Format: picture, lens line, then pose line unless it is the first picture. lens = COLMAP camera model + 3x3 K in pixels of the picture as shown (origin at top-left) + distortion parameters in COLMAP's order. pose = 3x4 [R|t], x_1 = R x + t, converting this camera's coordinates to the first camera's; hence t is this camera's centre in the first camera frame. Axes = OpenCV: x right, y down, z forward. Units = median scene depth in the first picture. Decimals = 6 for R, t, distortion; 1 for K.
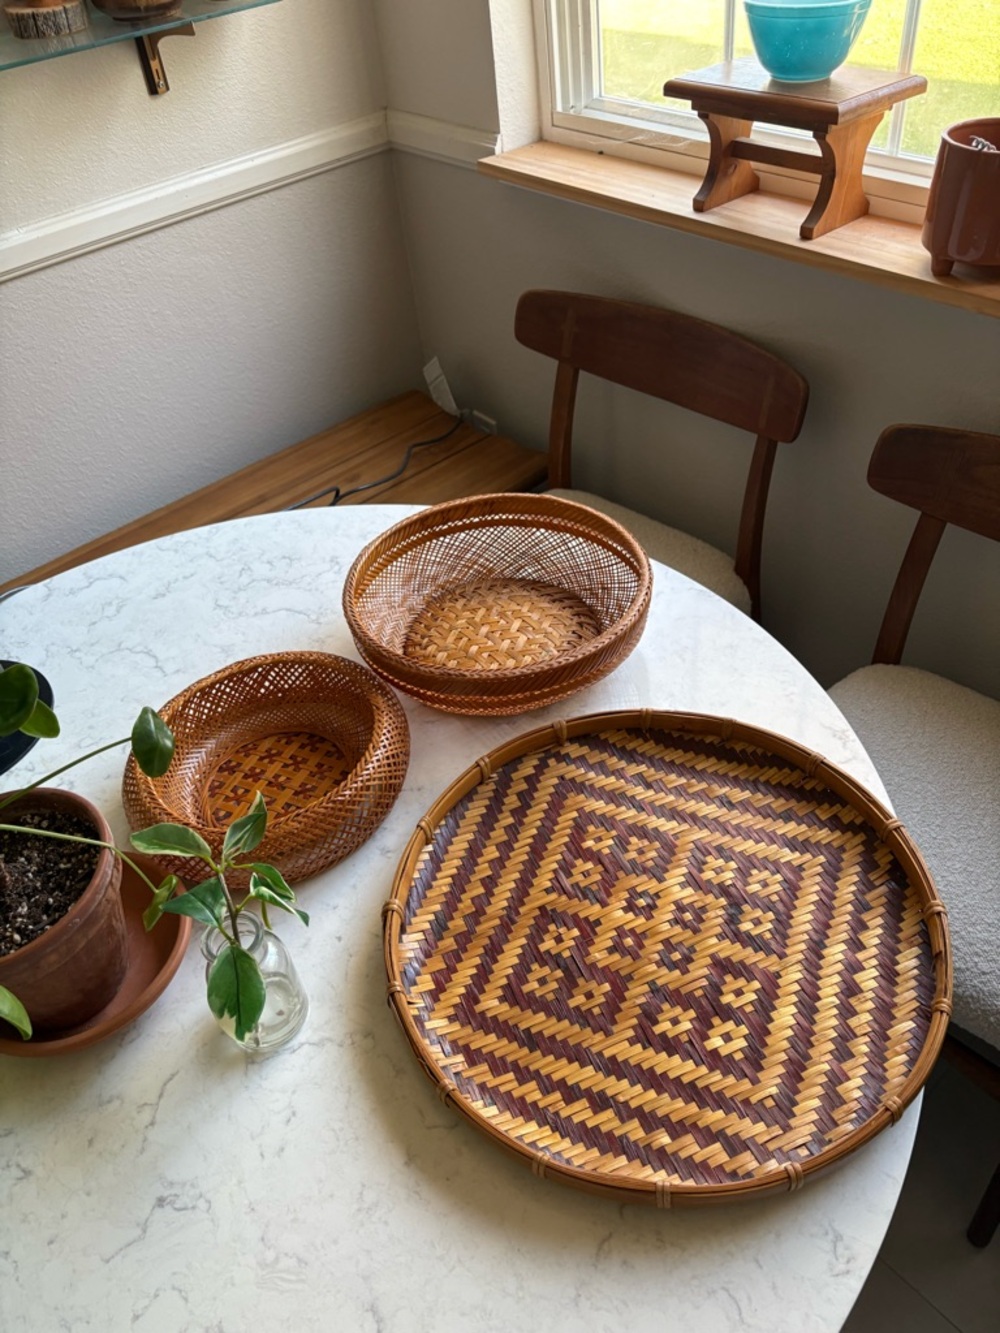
lens RADIAL K [[1030.3, 0, 518.8], [0, 1030.3, 668.1], [0, 0, 1]] dist [0.039899, -0.048469]
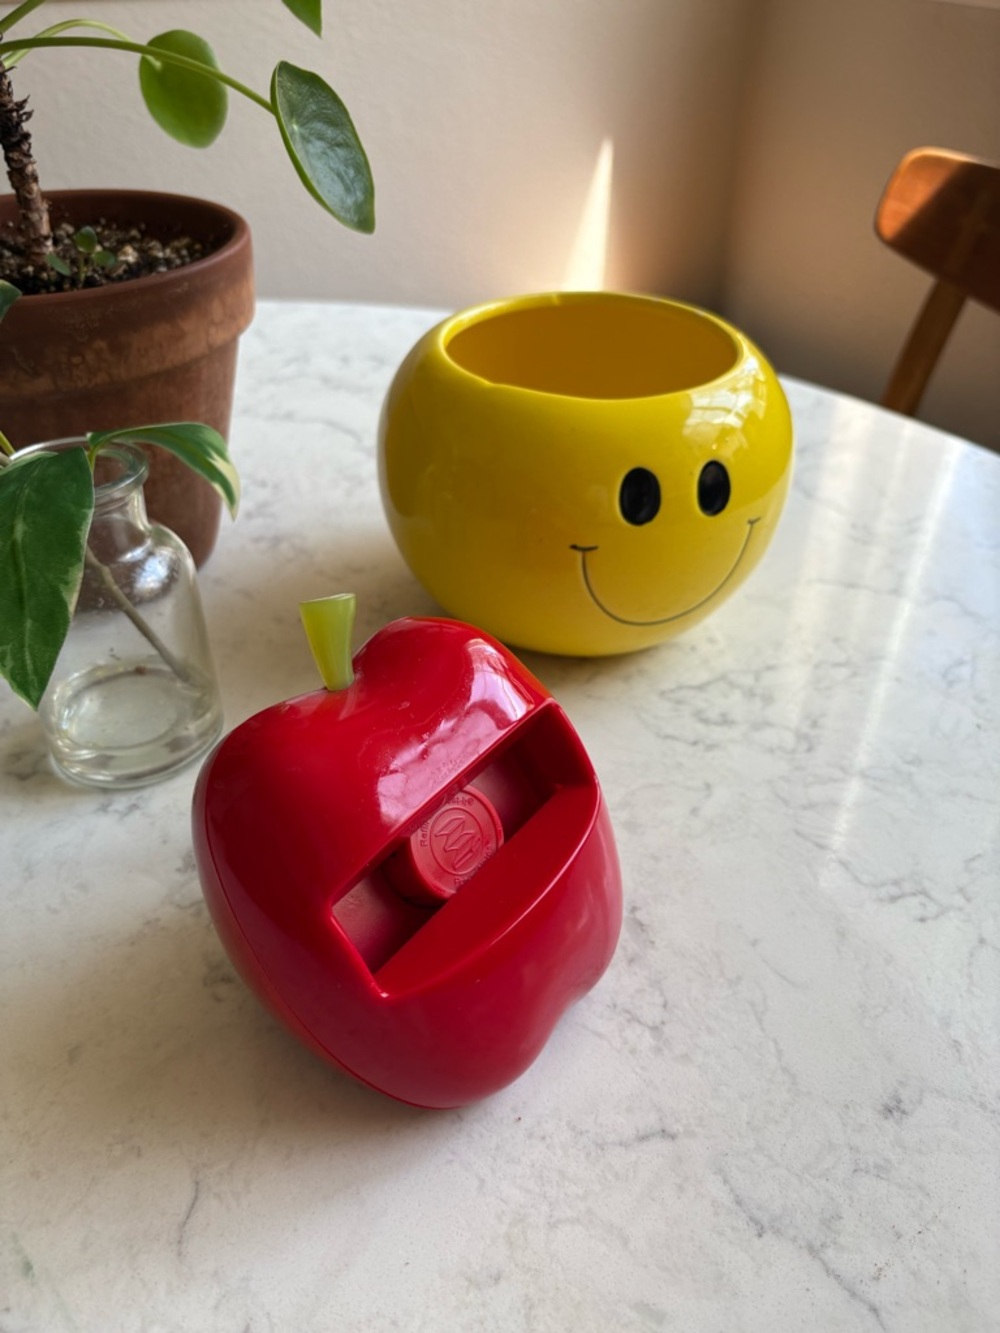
lens RADIAL K [[1029.8, 0, 501.4], [0, 1029.8, 684.3], [0, 0, 1]] dist [-0.014784, 0.000728]
pose [[0.933897, 0.284469, -0.216594, 0.000336], [-0.297441, 0.954296, -0.029139, 0.045913], [0.198406, 0.091637, 0.975827, 0.442516]]
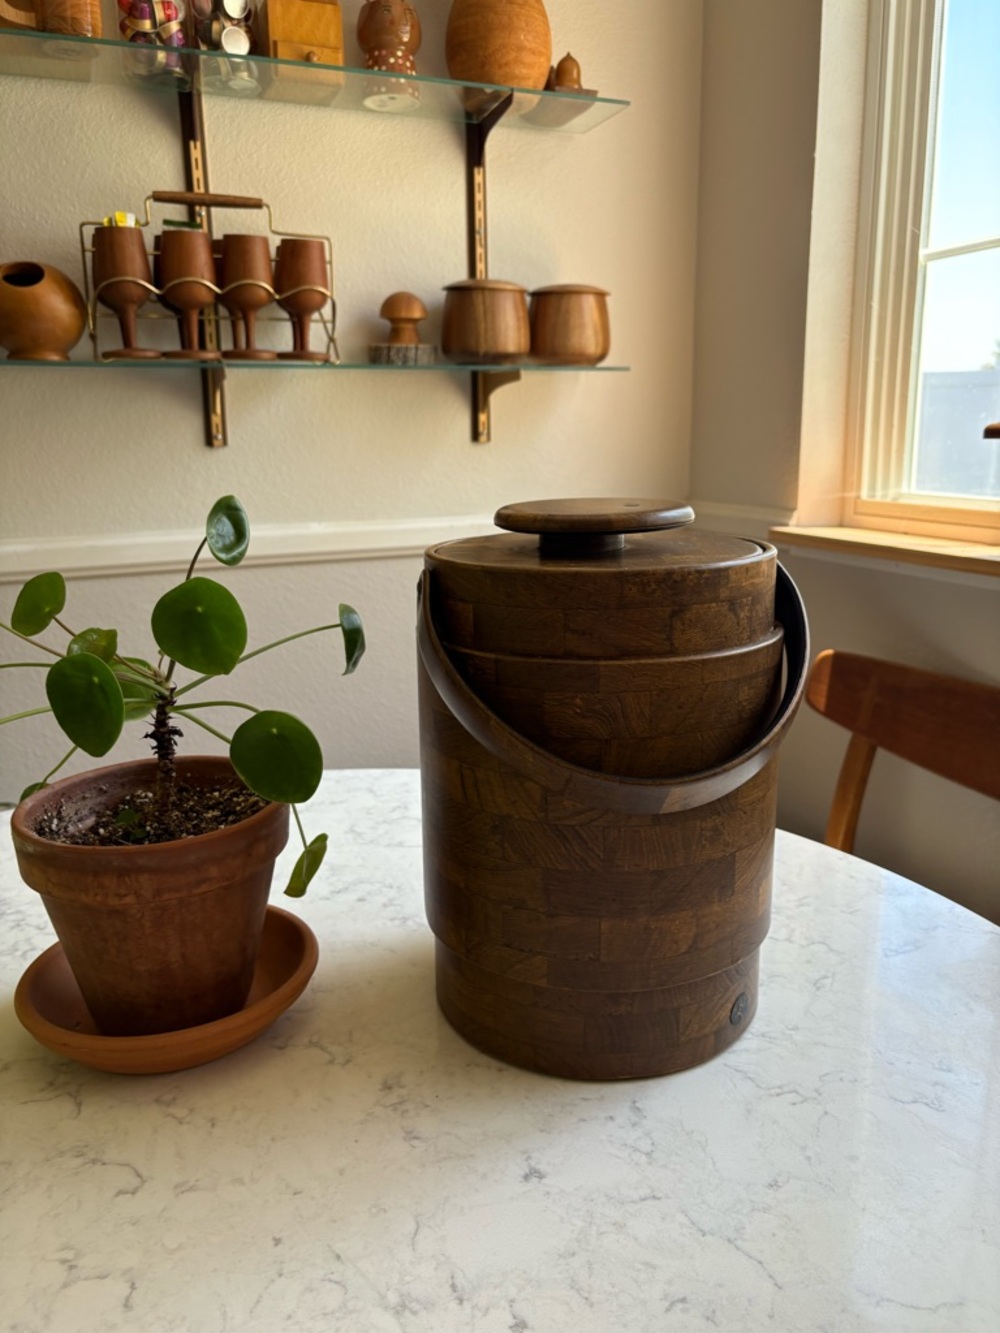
lens RADIAL K [[1027.8, 0, 520.4], [0, 1027.8, 658.8], [0, 0, 1]] dist [0.022201, -0.035781]
pose [[0.941662, 0.146745, -0.302884, 0.047257], [-0.273633, 0.857779, -0.435132, 0.115987], [0.195954, 0.492626, 0.847892, 0.233300]]
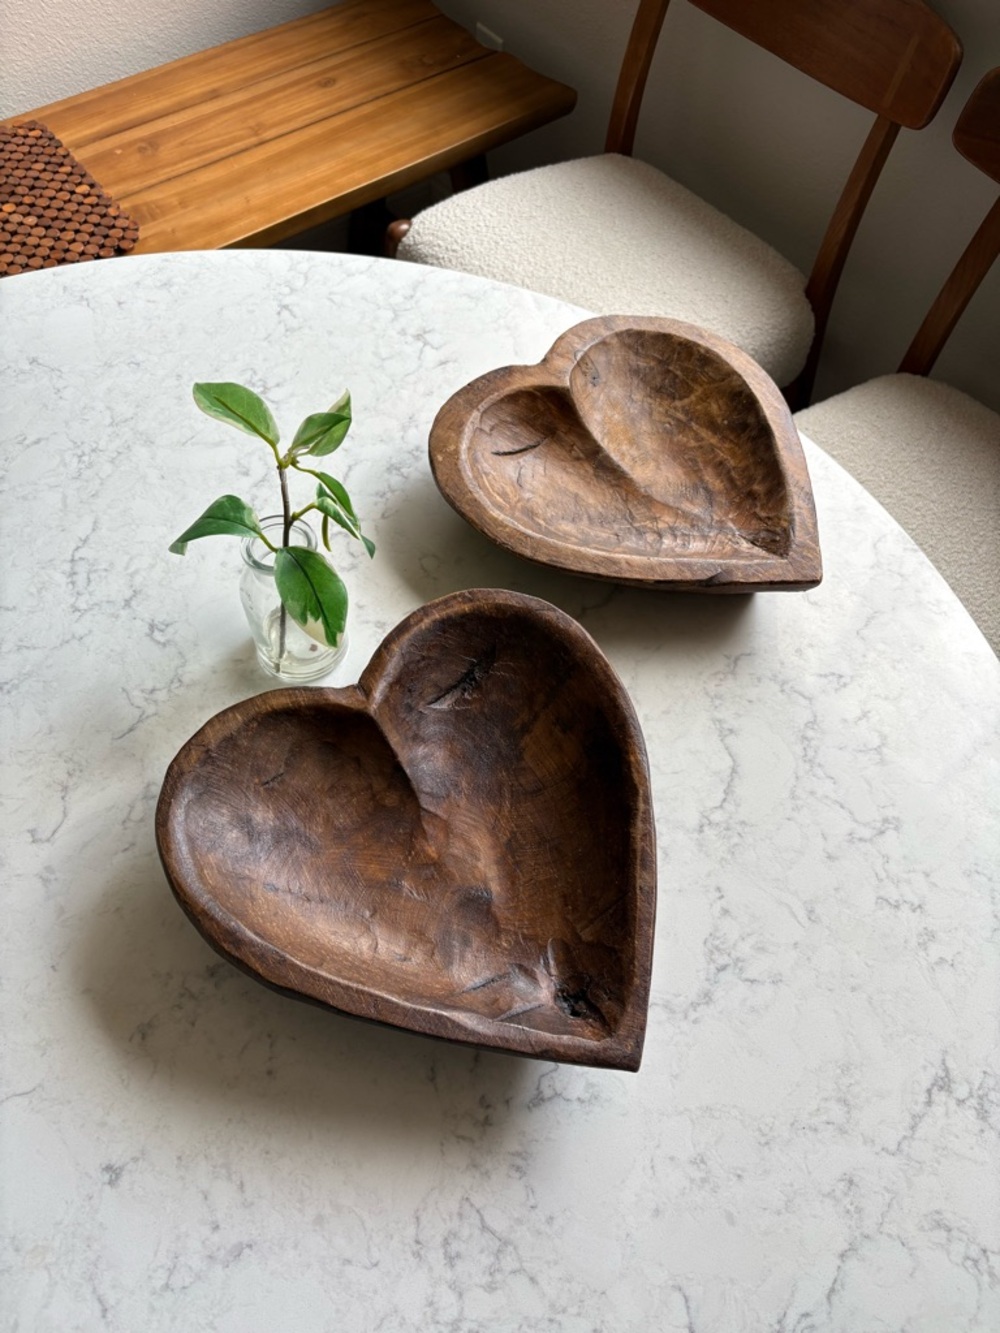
lens RADIAL K [[1032.9, 0, 503.6], [0, 1032.9, 666.7], [0, 0, 1]] dist [0.011021, -0.012086]
pose [[0.039740, 0.890498, -0.453248, -0.019987], [-0.697604, 0.349484, 0.625468, -0.280566], [0.715381, 0.291331, 0.635104, 0.444274]]
